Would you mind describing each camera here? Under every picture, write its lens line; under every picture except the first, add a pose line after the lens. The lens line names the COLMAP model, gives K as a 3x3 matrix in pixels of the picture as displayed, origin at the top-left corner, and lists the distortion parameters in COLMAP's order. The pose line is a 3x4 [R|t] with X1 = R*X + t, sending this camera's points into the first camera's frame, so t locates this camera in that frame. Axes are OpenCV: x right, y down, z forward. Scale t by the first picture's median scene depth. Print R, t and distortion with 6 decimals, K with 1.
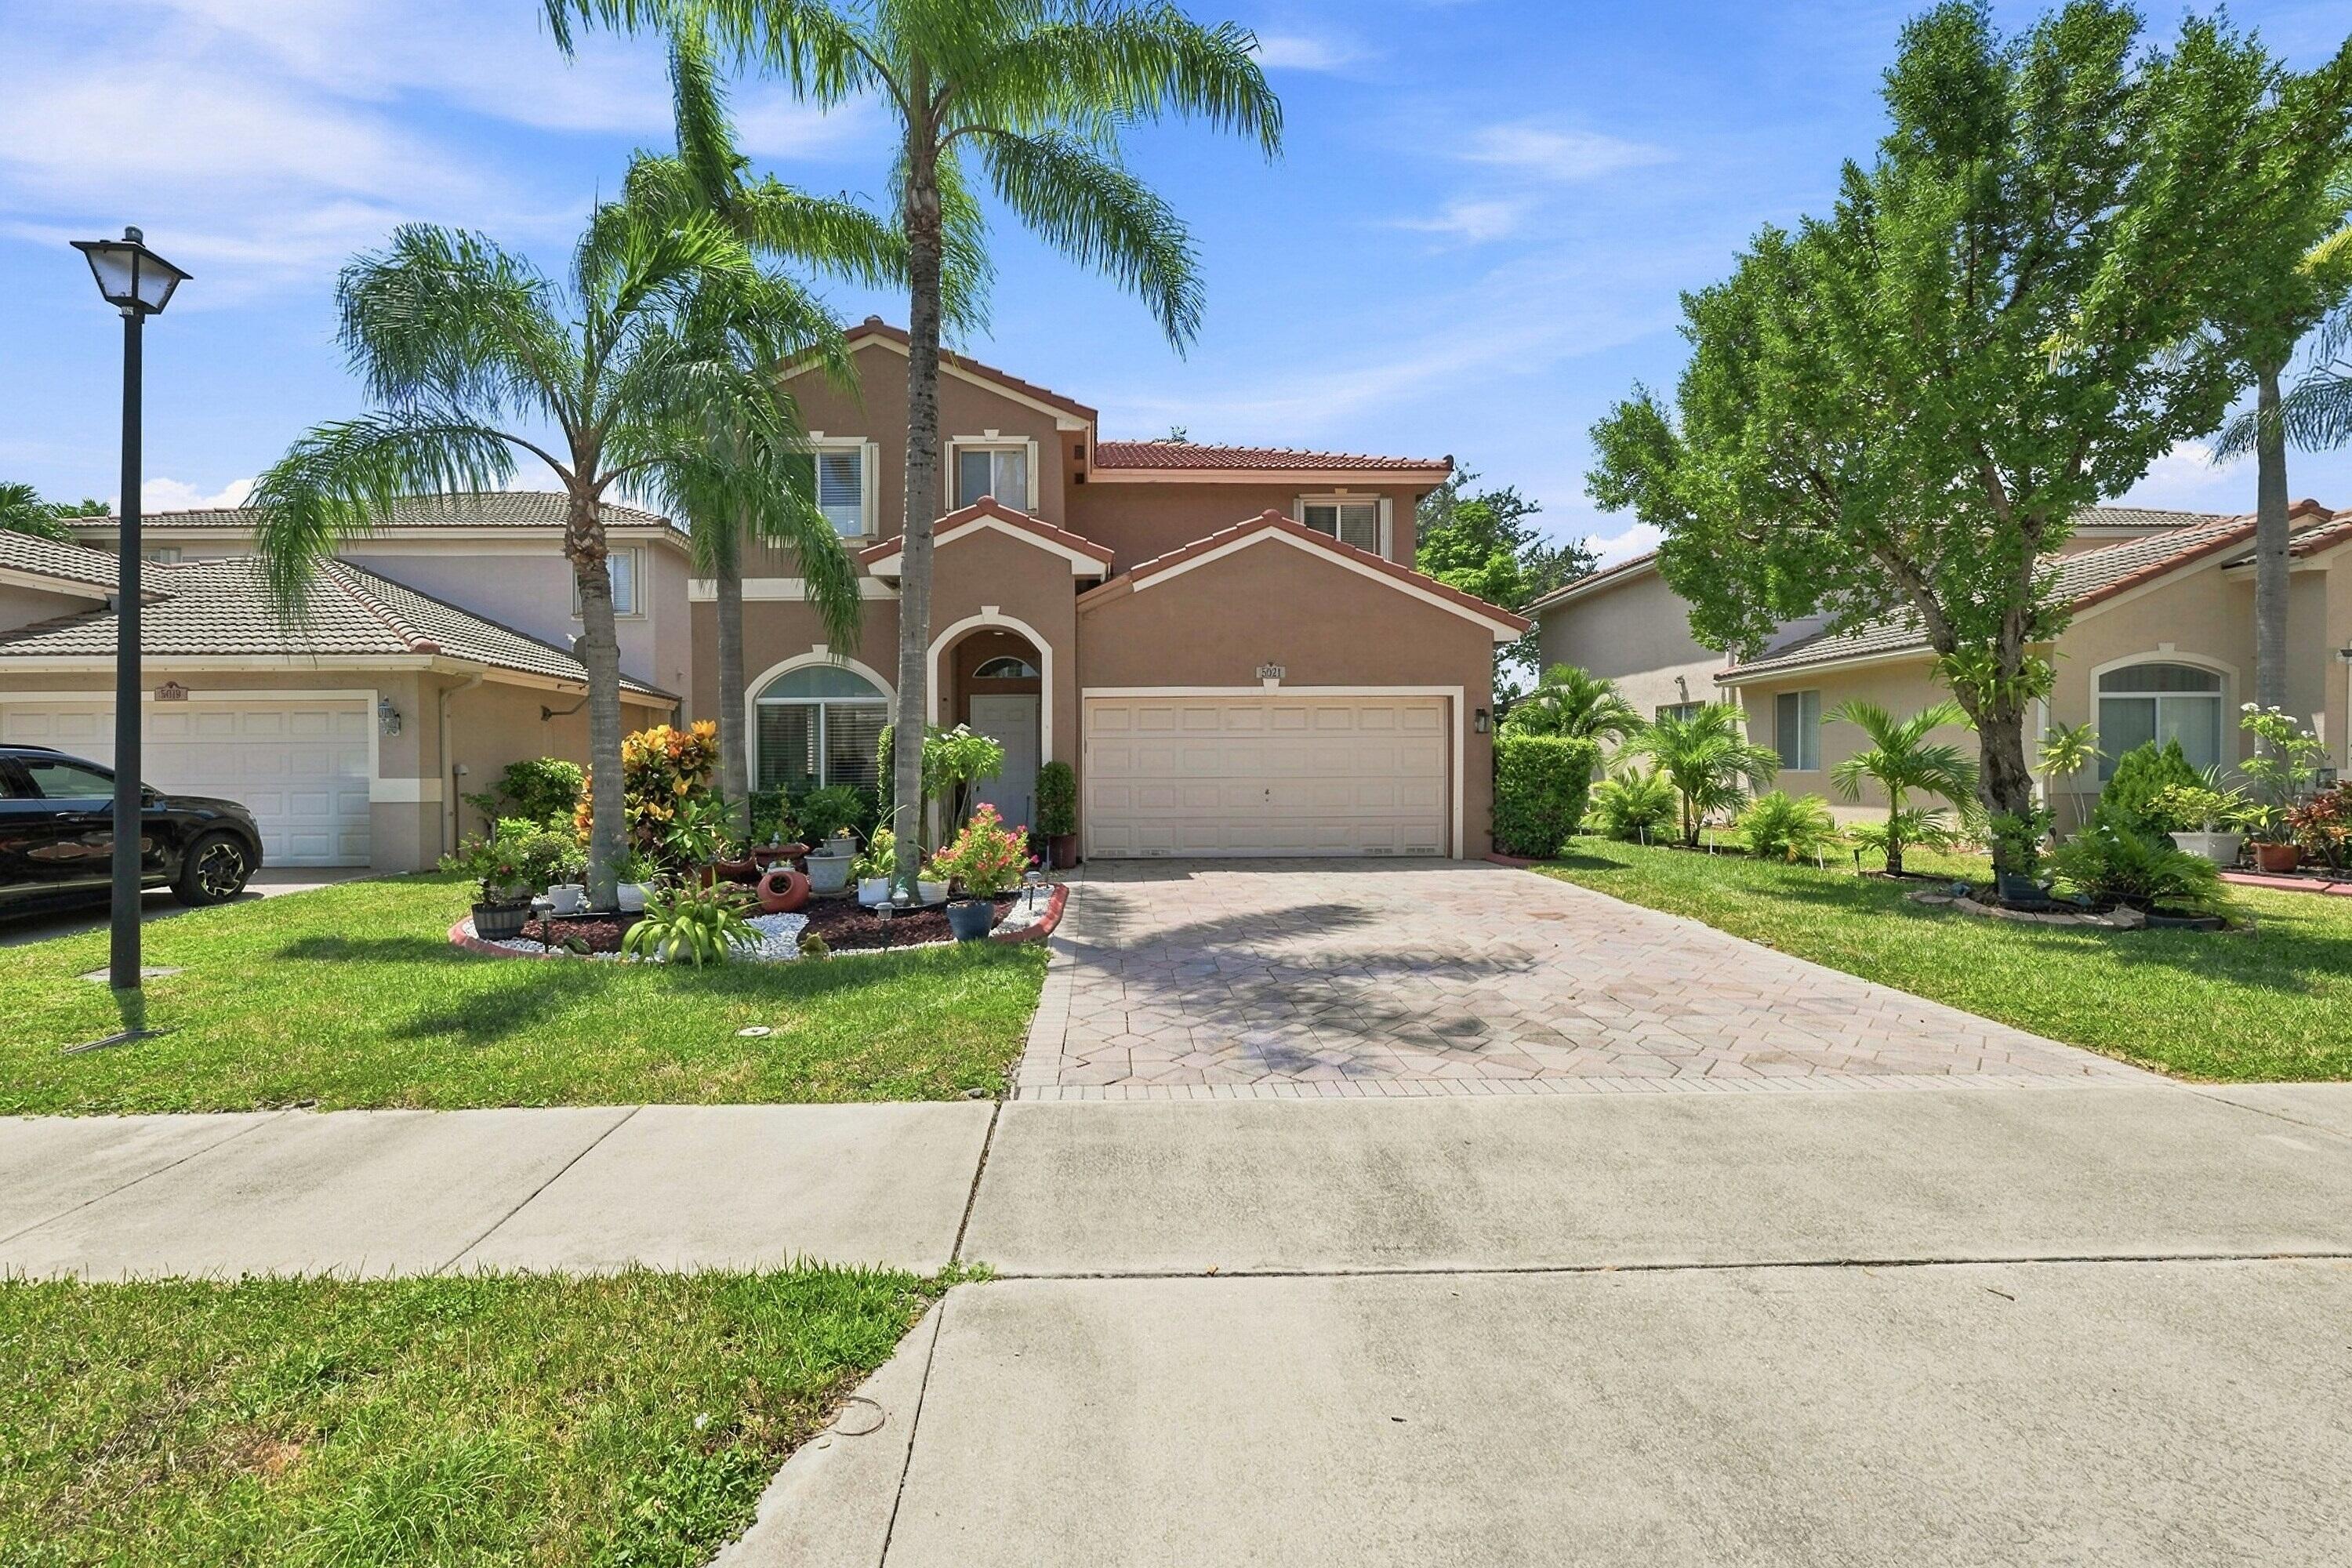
lens RADIAL K [[962.0, 0, 1165.9], [0, 962.0, 767.3], [0, 0, 1]] dist [0.001318, -0.000116]
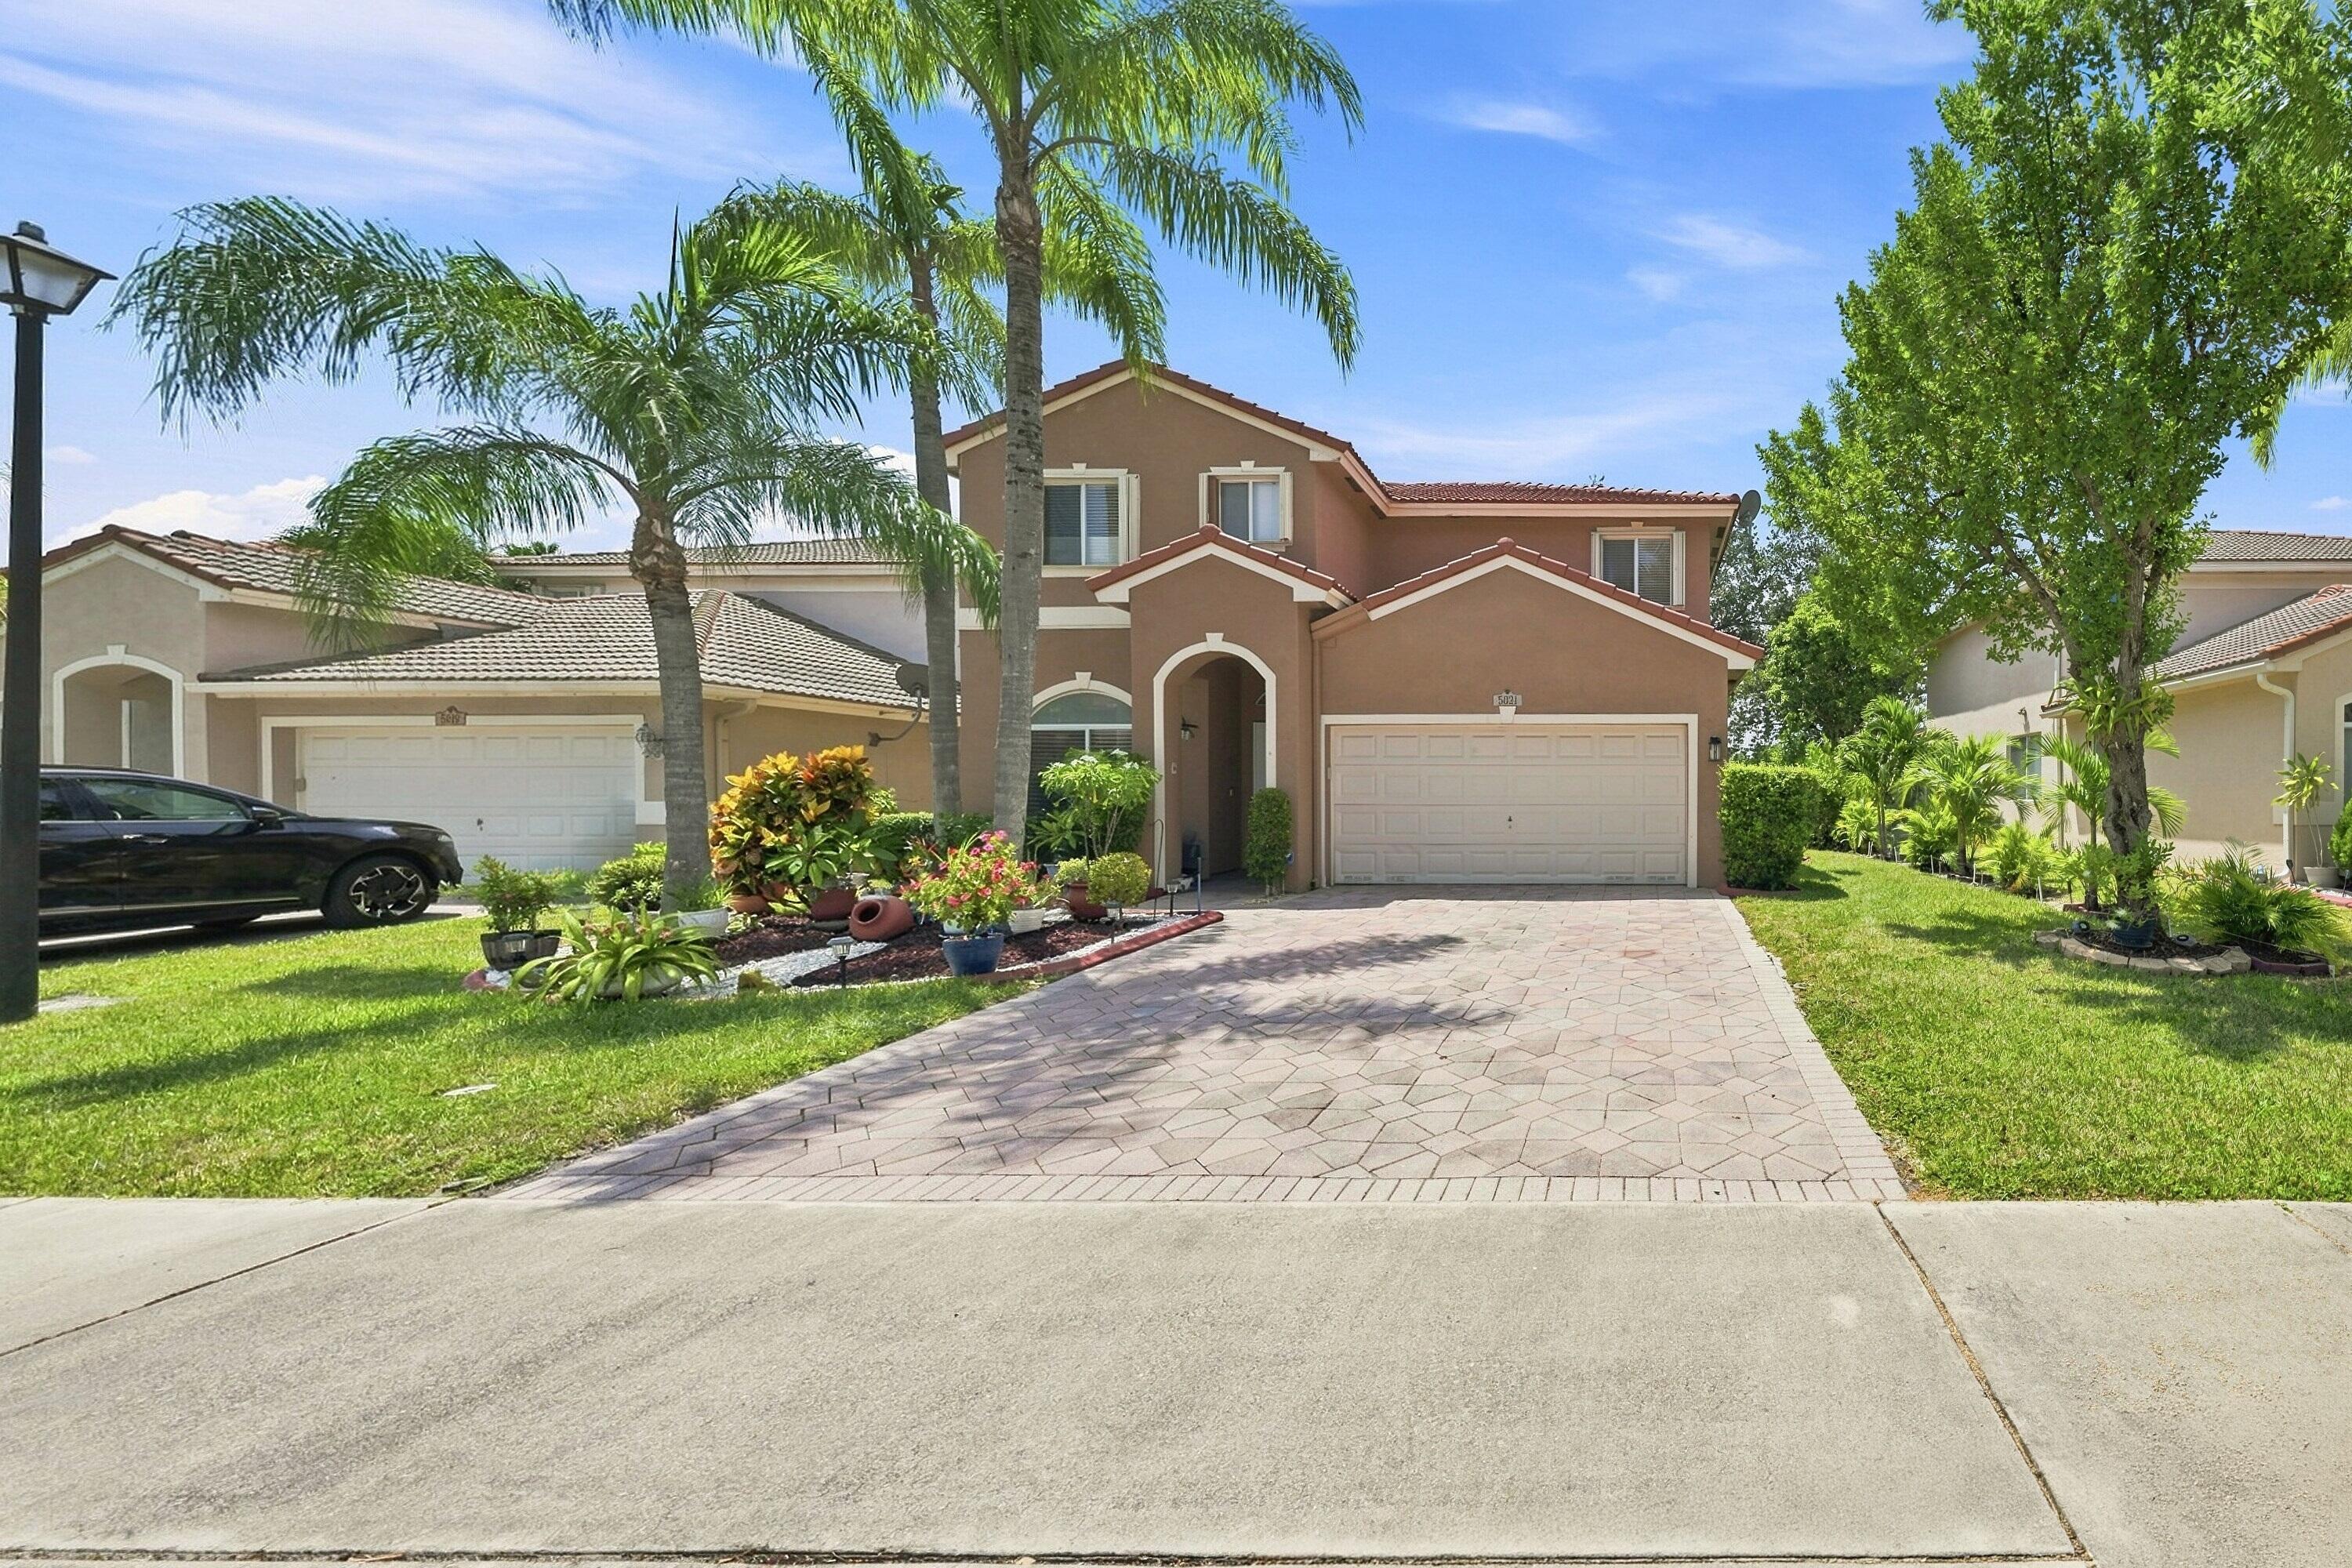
lens RADIAL K [[1010.8, 0, 1177.3], [0, 1010.8, 793.7], [0, 0, 1]] dist [0.000345, 0.000054]
pose [[0.999692, 0.005155, -0.024290, -0.205733], [-0.005172, 0.999986, -0.000625, 0.001559], [0.024286, 0.000750, 0.999705, -0.062323]]
